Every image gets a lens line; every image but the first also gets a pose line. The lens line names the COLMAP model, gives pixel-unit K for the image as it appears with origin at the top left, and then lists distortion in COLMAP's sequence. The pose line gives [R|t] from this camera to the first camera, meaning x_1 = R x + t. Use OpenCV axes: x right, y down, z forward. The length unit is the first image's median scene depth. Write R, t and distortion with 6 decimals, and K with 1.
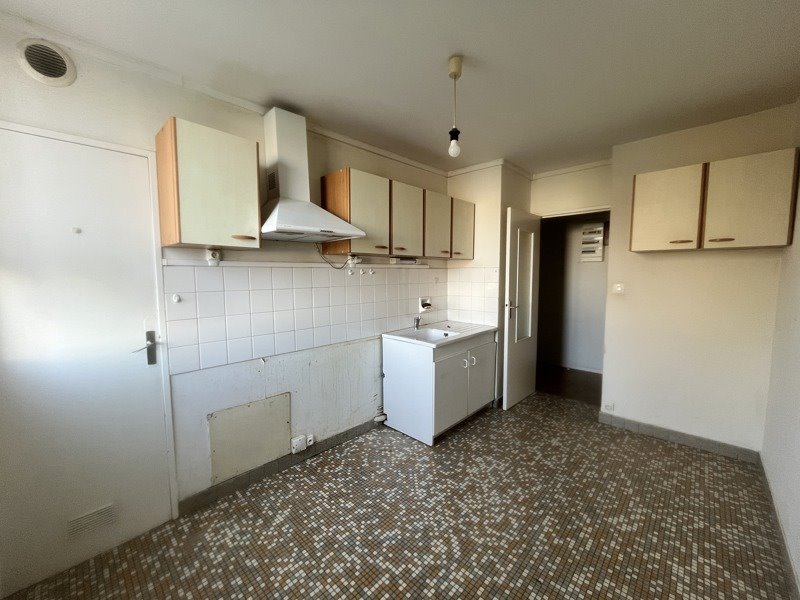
lens RADIAL K [[321.2, 0, 399.1], [0, 321.2, 300.3], [0, 0, 1]] dist [-0.001556, -0.000023]
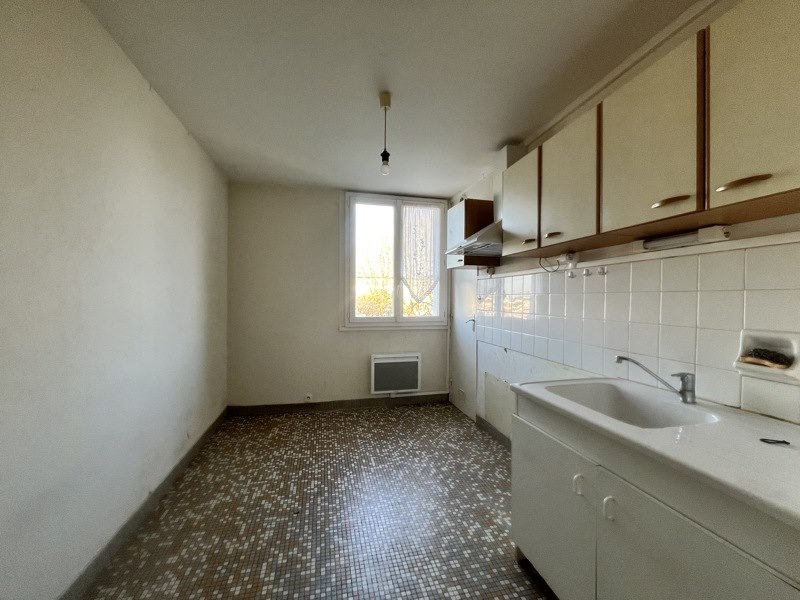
lens RADIAL K [[321.2, 0, 399.1], [0, 321.2, 300.3], [0, 0, 1]] dist [-0.001556, -0.000023]
pose [[-0.542173, 0.005675, -0.840248, 1.085427], [-0.077267, 0.995404, 0.056580, -0.058766], [0.836707, 0.095600, -0.539242, 1.652429]]
